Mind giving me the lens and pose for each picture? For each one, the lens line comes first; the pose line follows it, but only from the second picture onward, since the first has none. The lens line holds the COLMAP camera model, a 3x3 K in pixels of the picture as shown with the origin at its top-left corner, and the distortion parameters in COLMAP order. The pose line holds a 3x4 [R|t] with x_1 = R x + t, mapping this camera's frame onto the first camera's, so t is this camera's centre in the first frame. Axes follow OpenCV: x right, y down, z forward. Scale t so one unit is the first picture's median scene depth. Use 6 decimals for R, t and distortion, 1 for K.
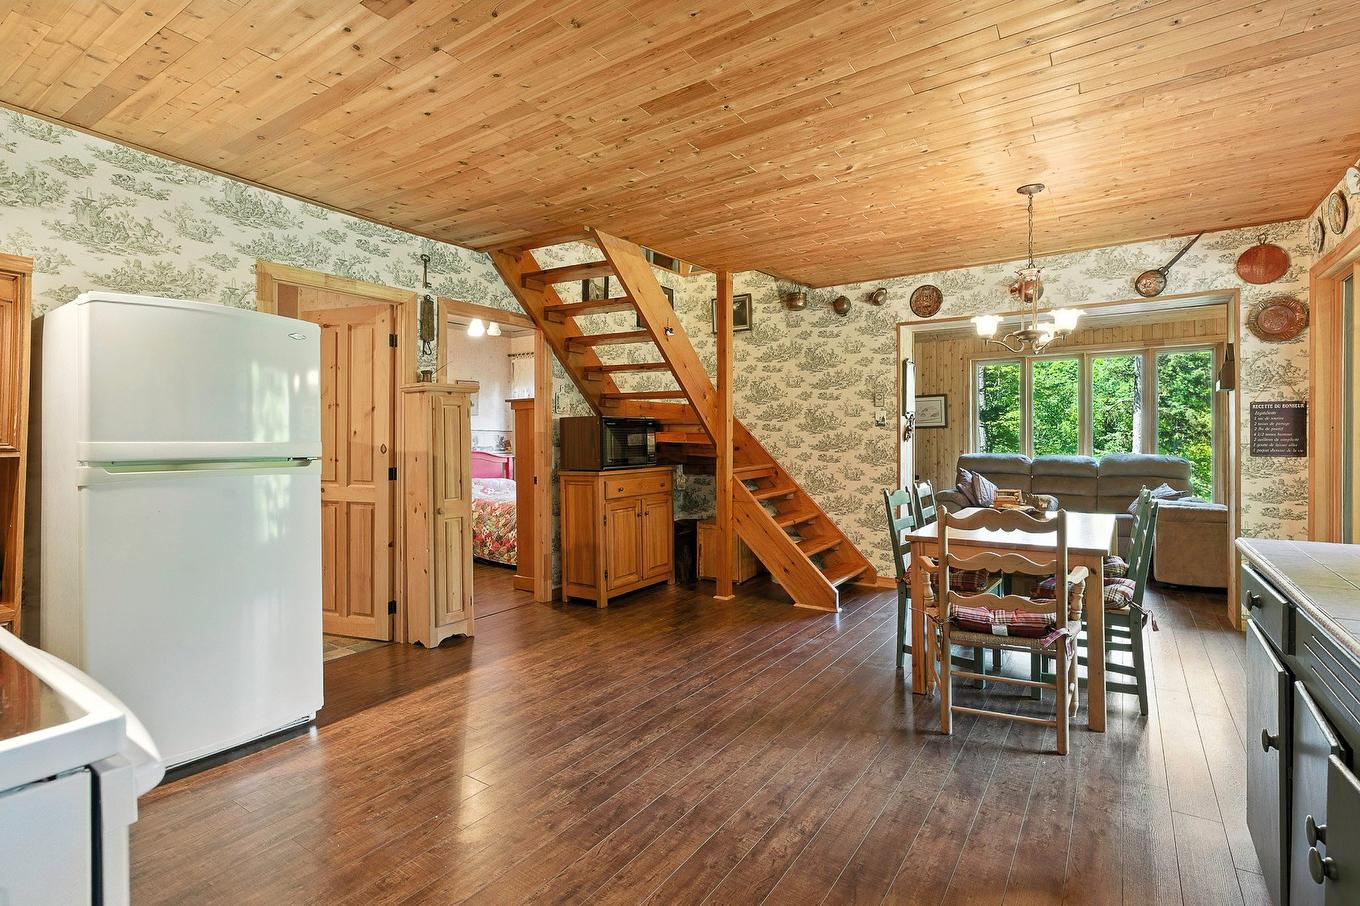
lens RADIAL K [[672.2, 0, 678.7], [0, 672.2, 441.7], [0, 0, 1]] dist [-0.000354, 0.001765]
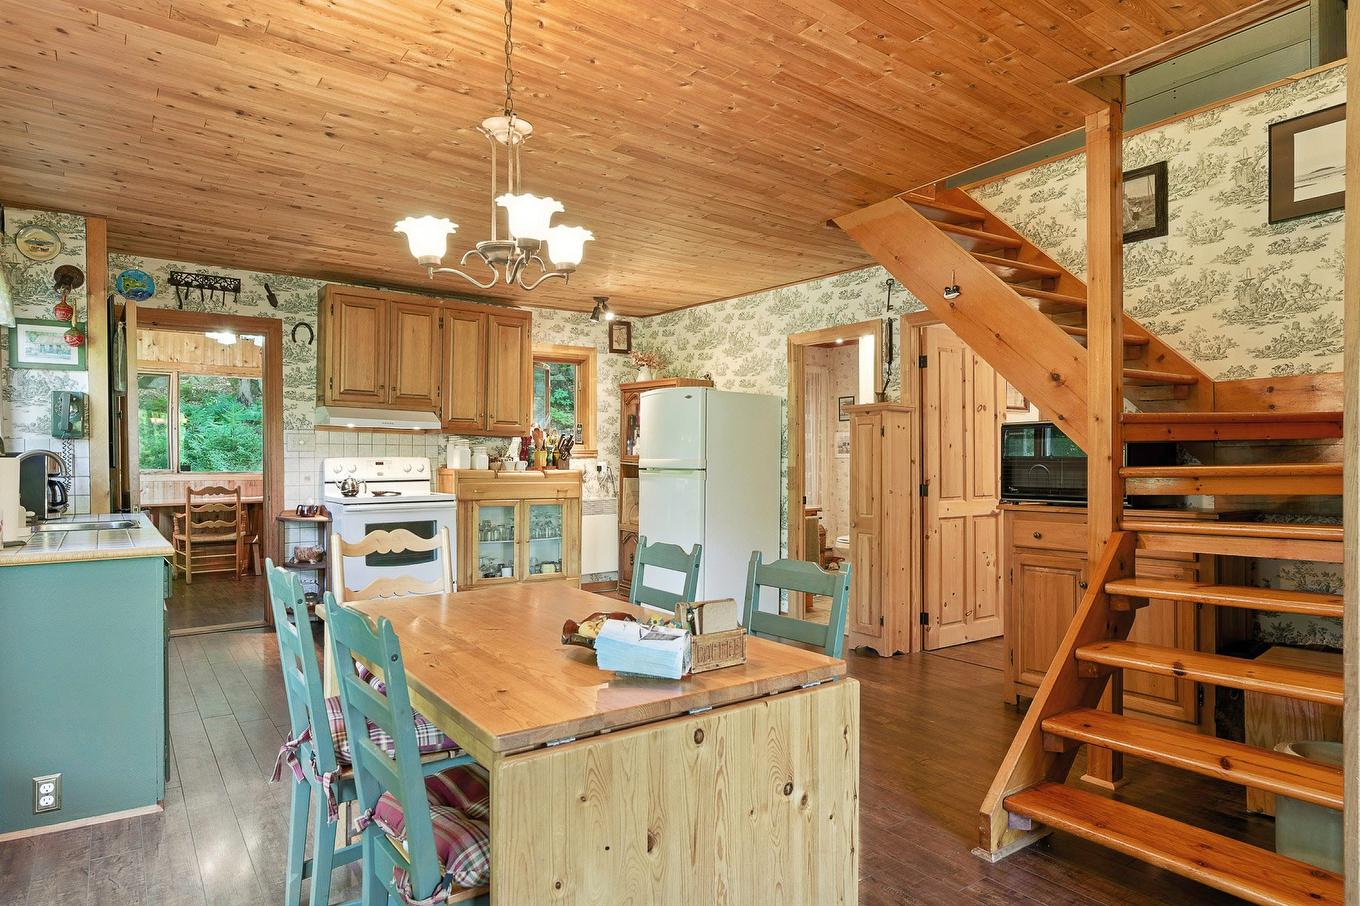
lens RADIAL K [[792.7, 0, 688.3], [0, 792.7, 461.7], [0, 0, 1]] dist [-0.005434, 0.005775]
pose [[-0.344248, 0.004452, -0.938868, 0.886053], [-0.005588, 0.999961, 0.006790, -0.003161], [0.938862, 0.007584, -0.344210, 1.140854]]
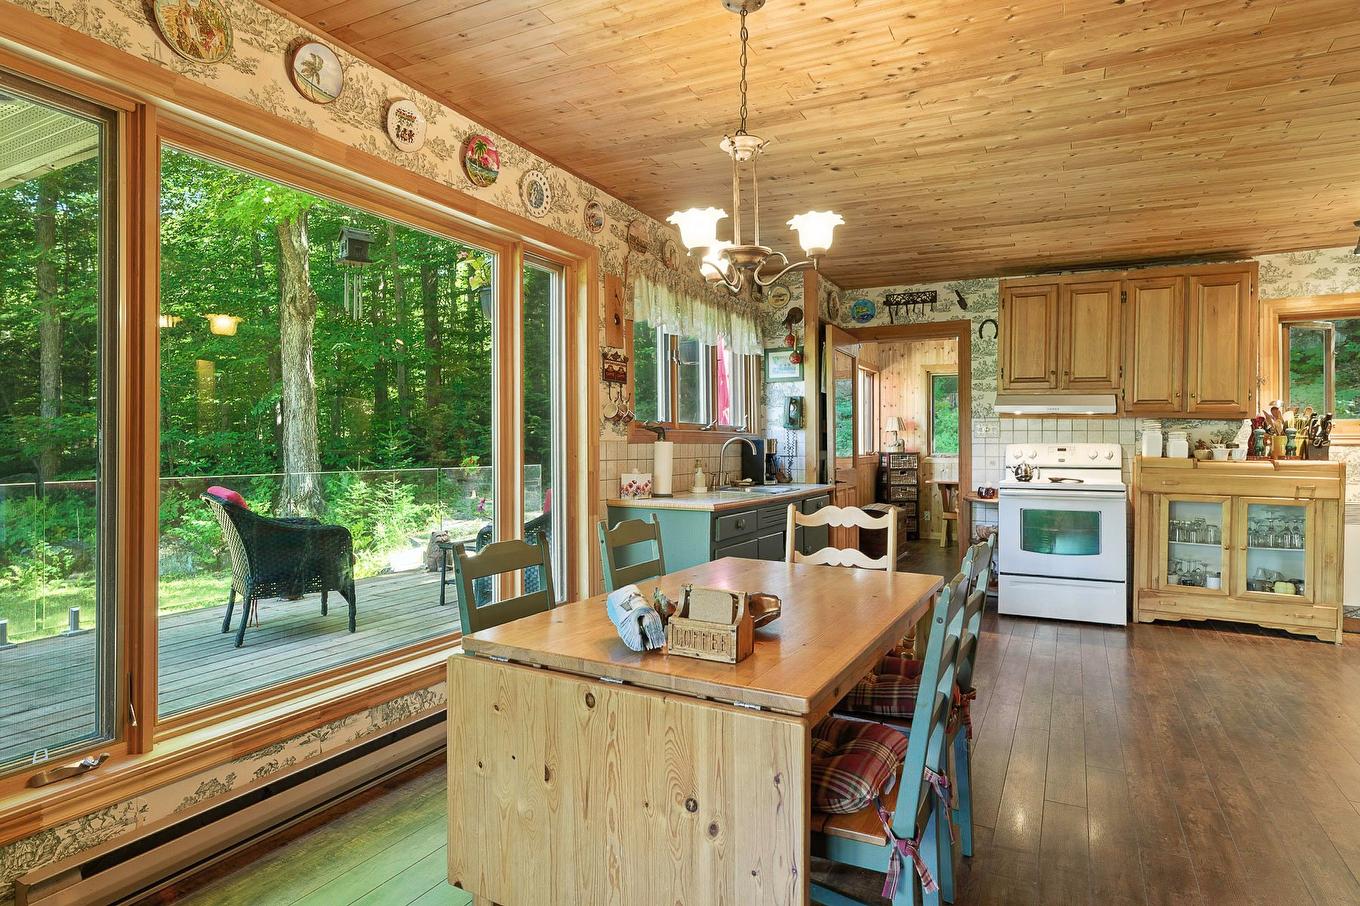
lens RADIAL K [[746.4, 0, 675.9], [0, 746.4, 436.7], [0, 0, 1]] dist [-0.003818, 0.002227]
pose [[-0.995063, -0.005691, -0.099082, 0.548179], [-0.005455, 0.999982, -0.002653, -0.003066], [0.099095, -0.002100, -0.995076, 1.382164]]
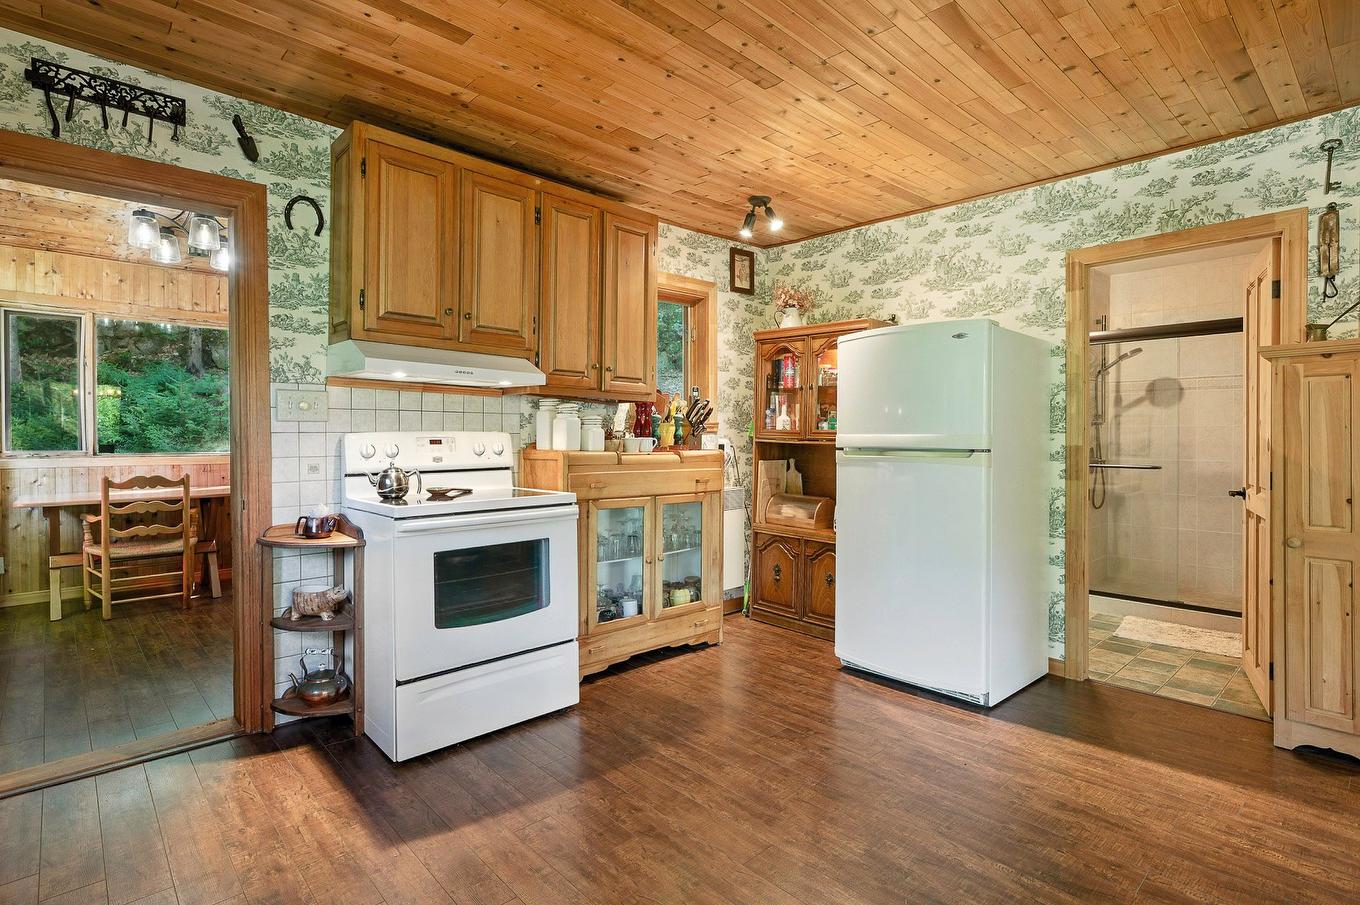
lens RADIAL K [[672.2, 0, 691.5], [0, 672.2, 441.5], [0, 0, 1]] dist [-0.000354, 0.001765]
pose [[-0.225283, 0.007695, -0.974263, 0.386727], [-0.005048, 0.999946, 0.009065, 0.004216], [0.974280, 0.006961, -0.225232, 0.559516]]
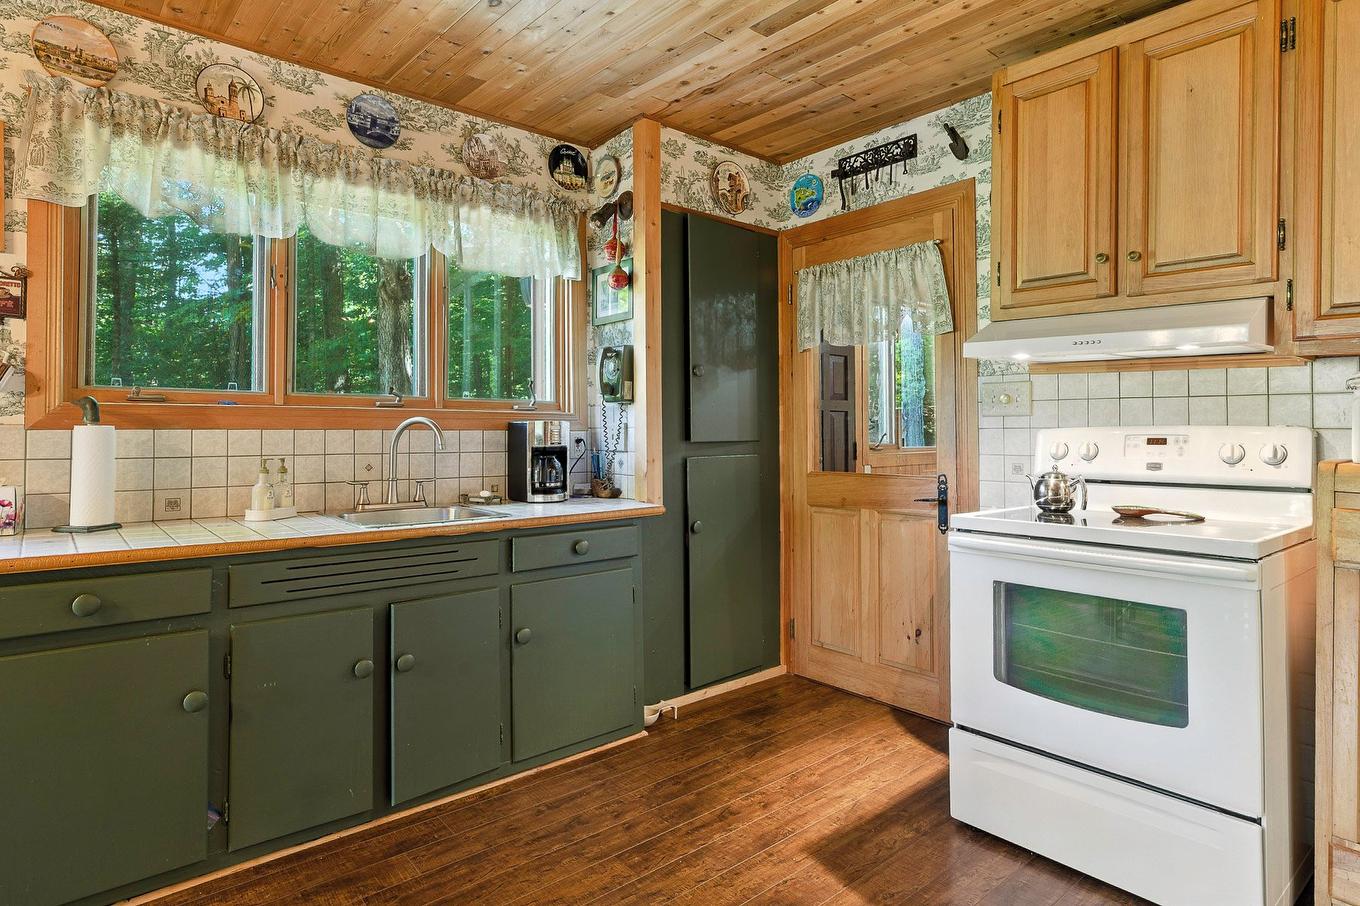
lens RADIAL K [[746.4, 0, 672.4], [0, 746.4, 415.9], [0, 0, 1]] dist [-0.003818, 0.002227]
pose [[-0.960551, 0.003191, 0.278085, -0.077601], [-0.000429, 0.999916, -0.012956, 0.001023], [-0.278103, -0.012565, -0.960469, 0.770323]]
